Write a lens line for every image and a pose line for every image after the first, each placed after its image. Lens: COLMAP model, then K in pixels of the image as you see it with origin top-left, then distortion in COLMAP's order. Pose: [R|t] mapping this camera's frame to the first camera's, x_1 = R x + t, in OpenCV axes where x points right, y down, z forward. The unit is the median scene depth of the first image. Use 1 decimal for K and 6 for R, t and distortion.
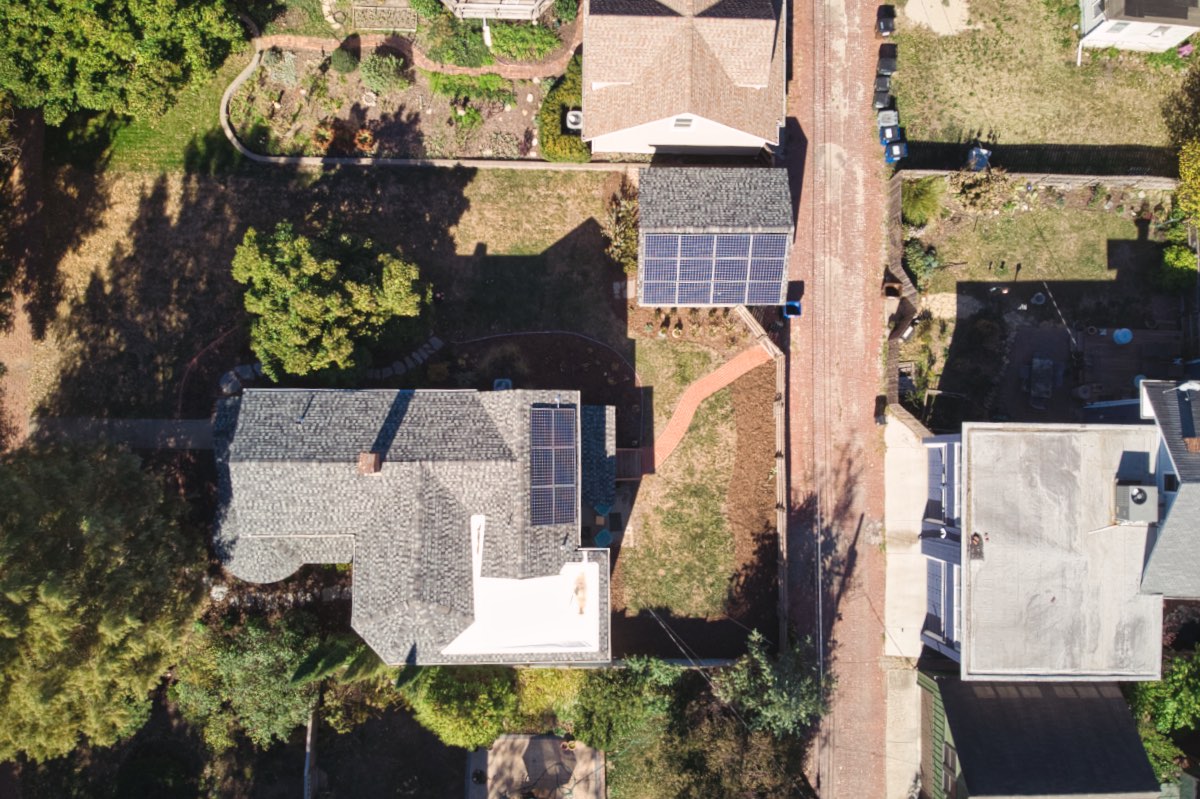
lens RADIAL K [[872.3, 0, 600.0], [0, 872.3, 399.5], [0, 0, 1]] dist [0.157606, -0.322634]
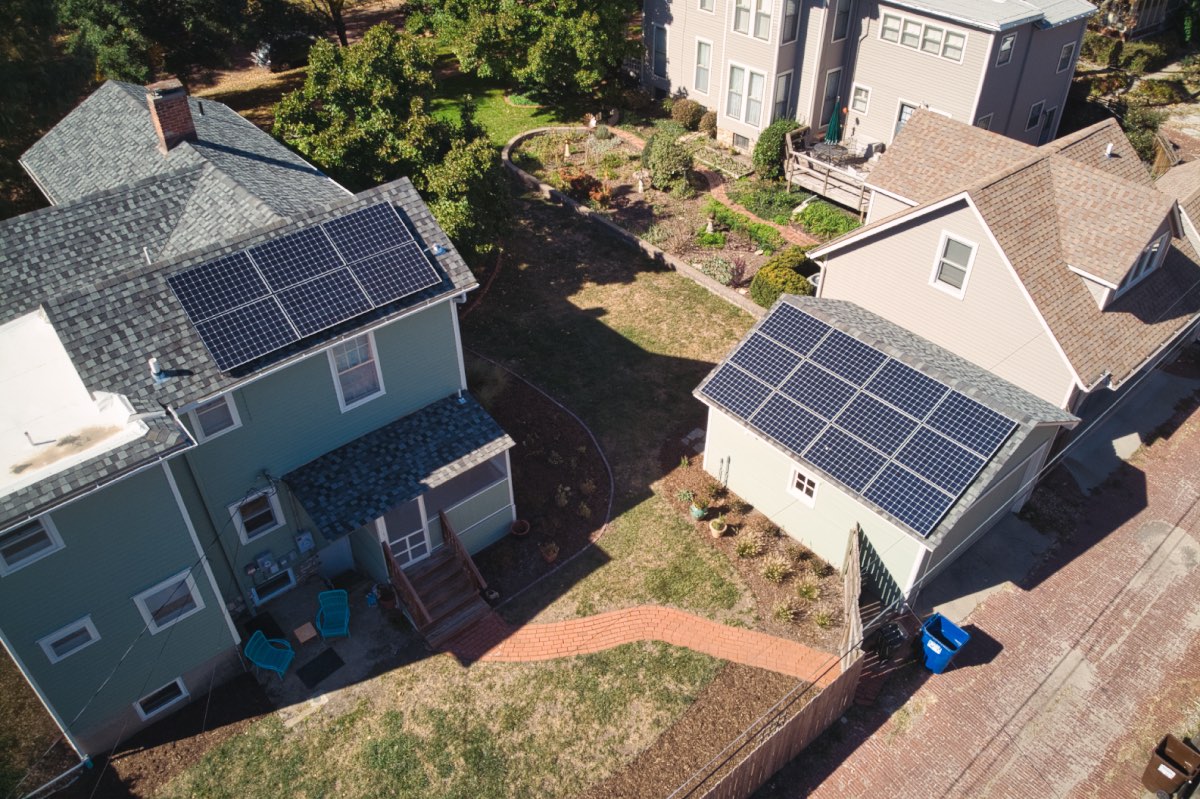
lens RADIAL K [[872.3, 0, 600.0], [0, 872.3, 399.5], [0, 0, 1]] dist [0.157606, -0.322634]
pose [[0.654846, 0.463033, -0.597308, 0.309426], [-0.753082, 0.466289, -0.464158, 0.176683], [0.063598, 0.753773, 0.654050, 0.606459]]
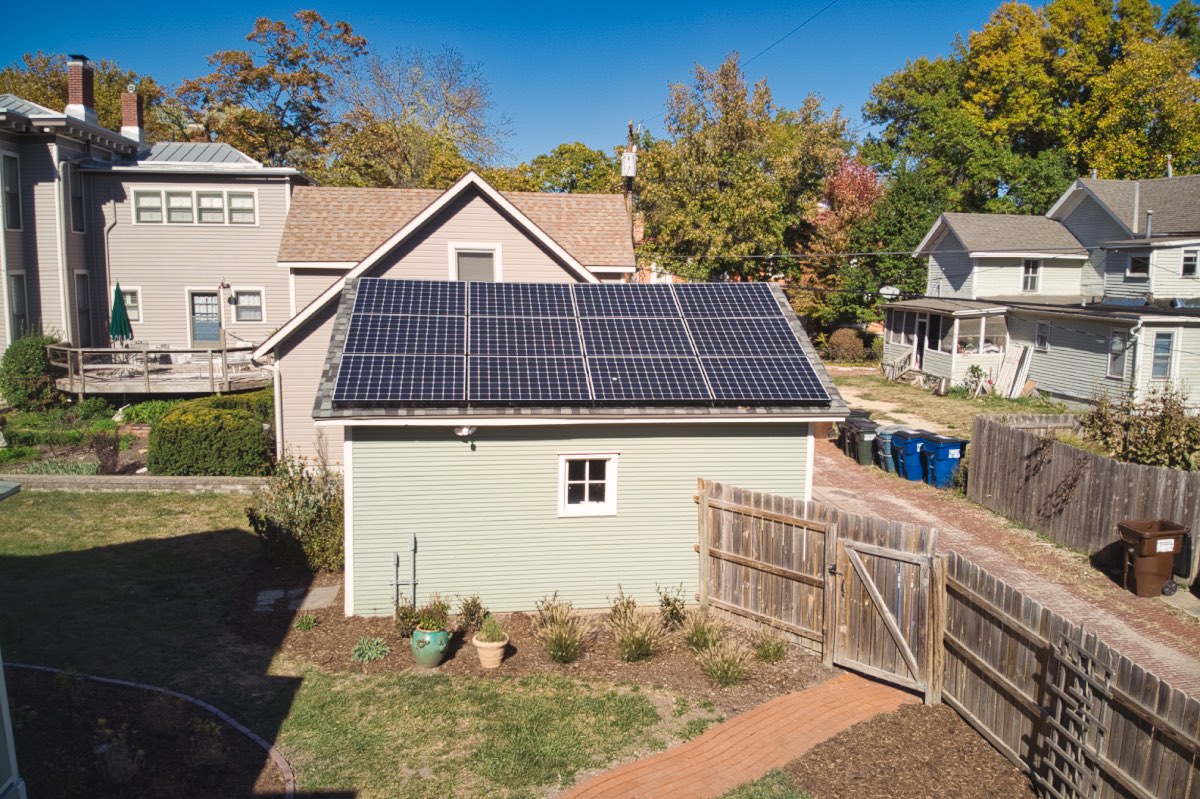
lens RADIAL K [[872.3, 0, 600.0], [0, 872.3, 399.5], [0, 0, 1]] dist [0.157606, -0.322634]
pose [[0.989892, -0.020277, 0.140368, 0.084189], [0.141498, 0.208345, -0.967766, 0.143791], [-0.009621, 0.977845, 0.209108, 0.883758]]
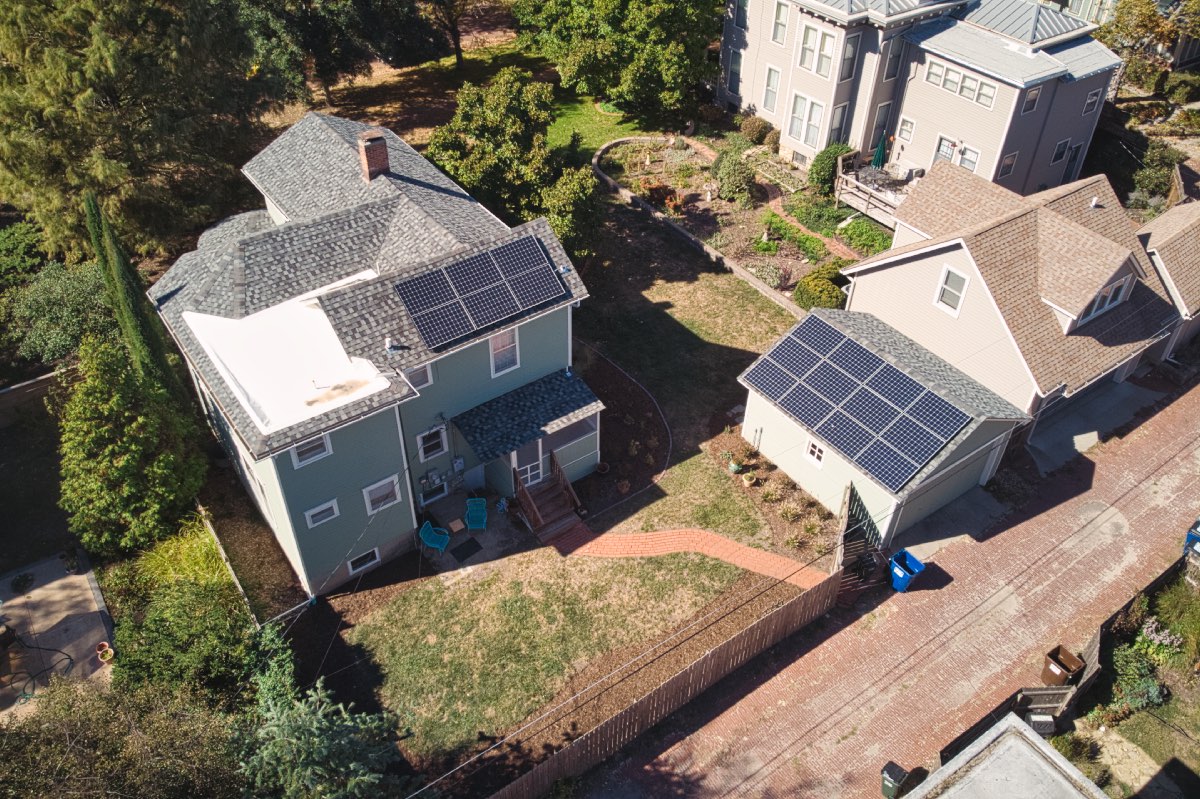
lens RADIAL K [[902.8, 0, 563.1], [0, 902.8, 398.9], [0, 0, 1]] dist [0.189509, -0.386588]
pose [[0.565544, 0.528647, -0.633002, 0.419556], [-0.821135, 0.432407, -0.372507, 0.280508], [0.076790, 0.730449, 0.678636, 0.459920]]
